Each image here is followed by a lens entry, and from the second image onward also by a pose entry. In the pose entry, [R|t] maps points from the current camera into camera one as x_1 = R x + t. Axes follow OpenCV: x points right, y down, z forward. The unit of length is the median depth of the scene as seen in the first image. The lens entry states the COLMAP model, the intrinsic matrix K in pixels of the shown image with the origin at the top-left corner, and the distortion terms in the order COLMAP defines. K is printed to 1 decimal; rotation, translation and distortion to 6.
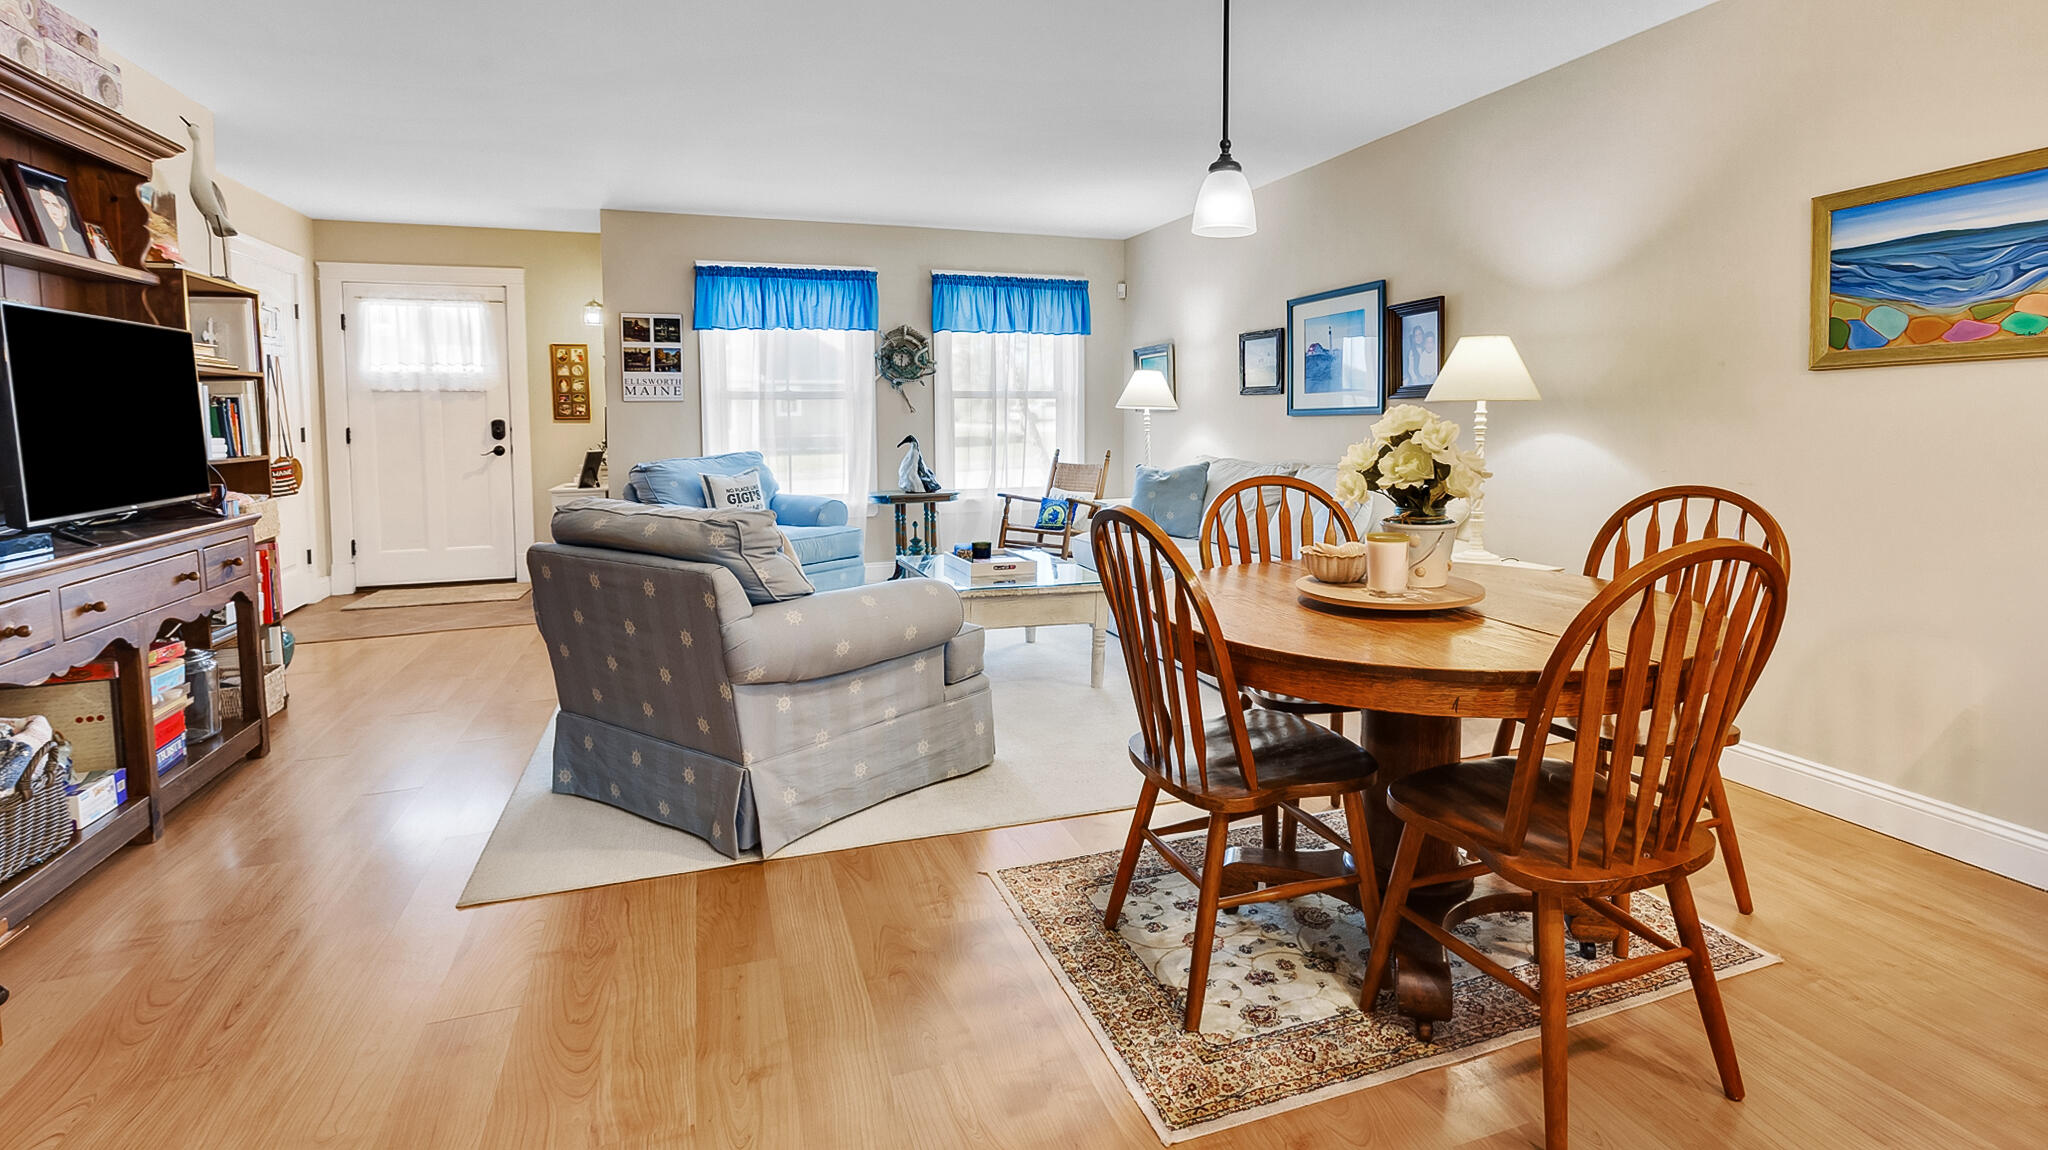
lens RADIAL K [[913.5, 0, 995.9], [0, 913.5, 458.3], [0, 0, 1]] dist [0.000534, -0.000120]
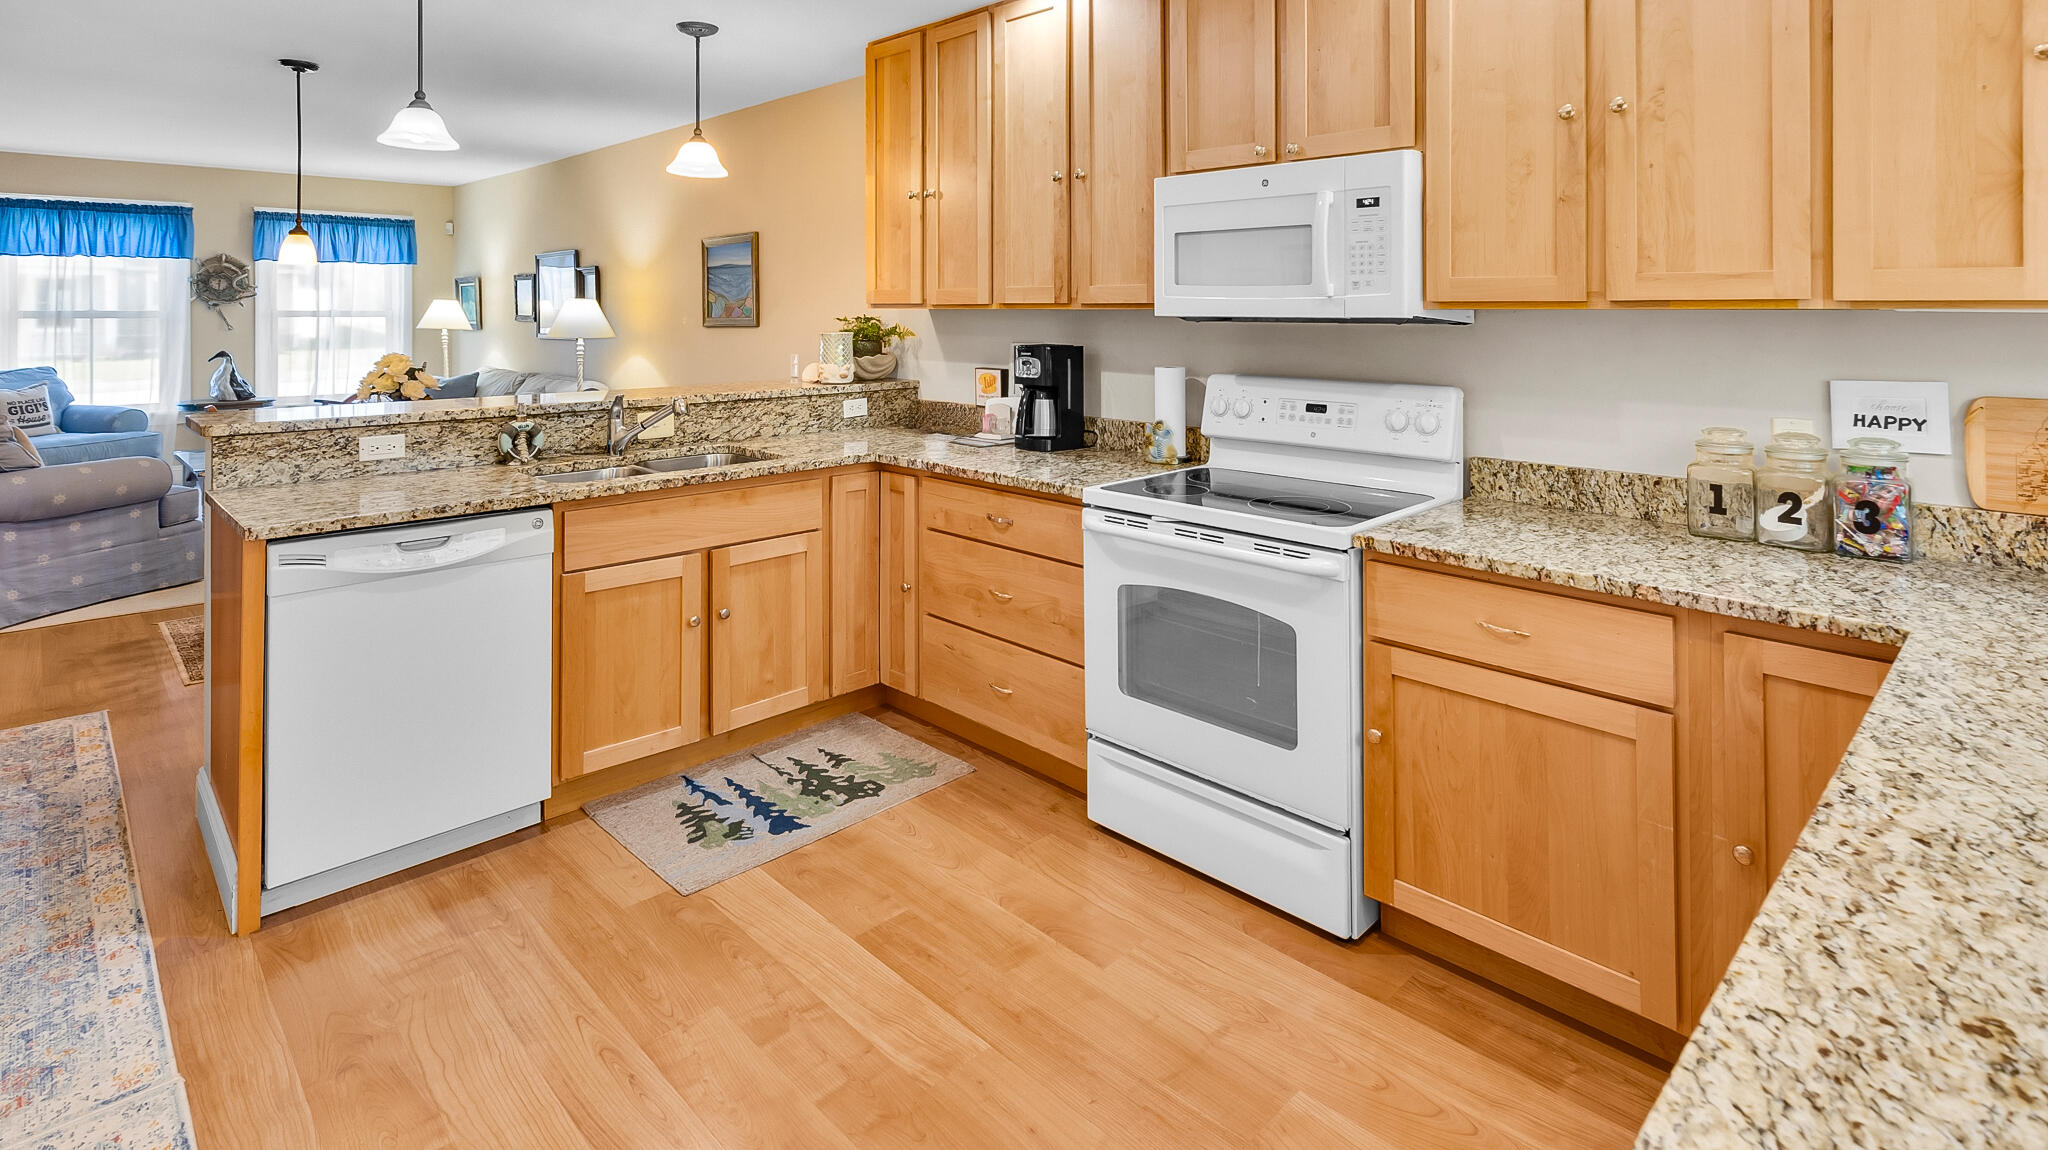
lens RADIAL K [[1005.4, 0, 946.9], [0, 1005.4, 301.9], [0, 0, 1]] dist [0.003277, 0.000570]
pose [[0.913048, 0.013090, 0.407642, 0.222673], [0.008484, 0.998659, -0.051072, -0.014674], [-0.407764, 0.050090, 0.911712, -0.534774]]
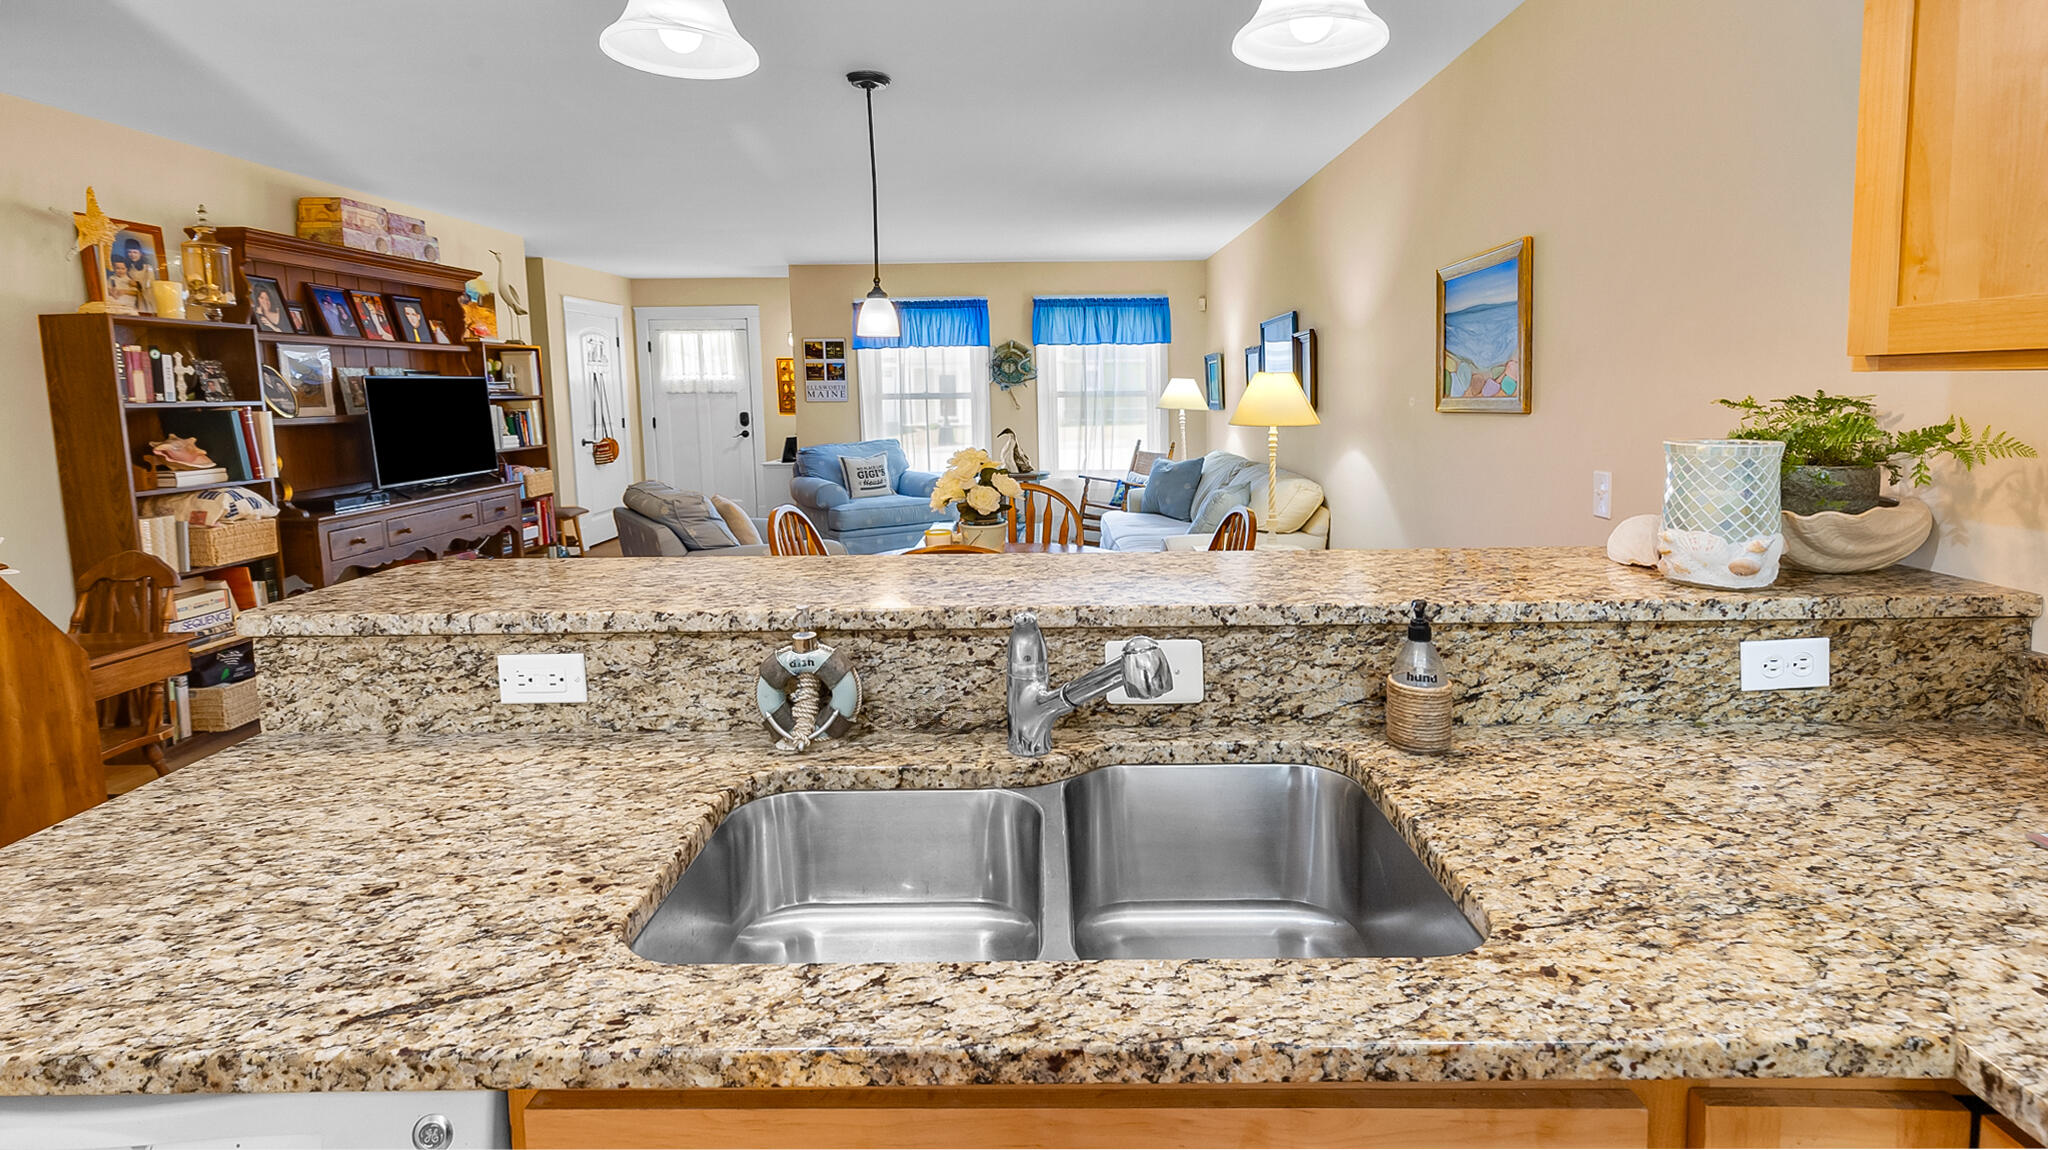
lens RADIAL K [[855.7, 0, 1049.1], [0, 855.7, 455.3], [0, 0, 1]] dist [0.012059, -0.000136]
pose [[0.946063, 0.024238, -0.323075, 0.350955], [-0.012864, 0.999221, 0.037296, -0.032807], [0.323728, -0.031128, 0.945638, -0.114416]]
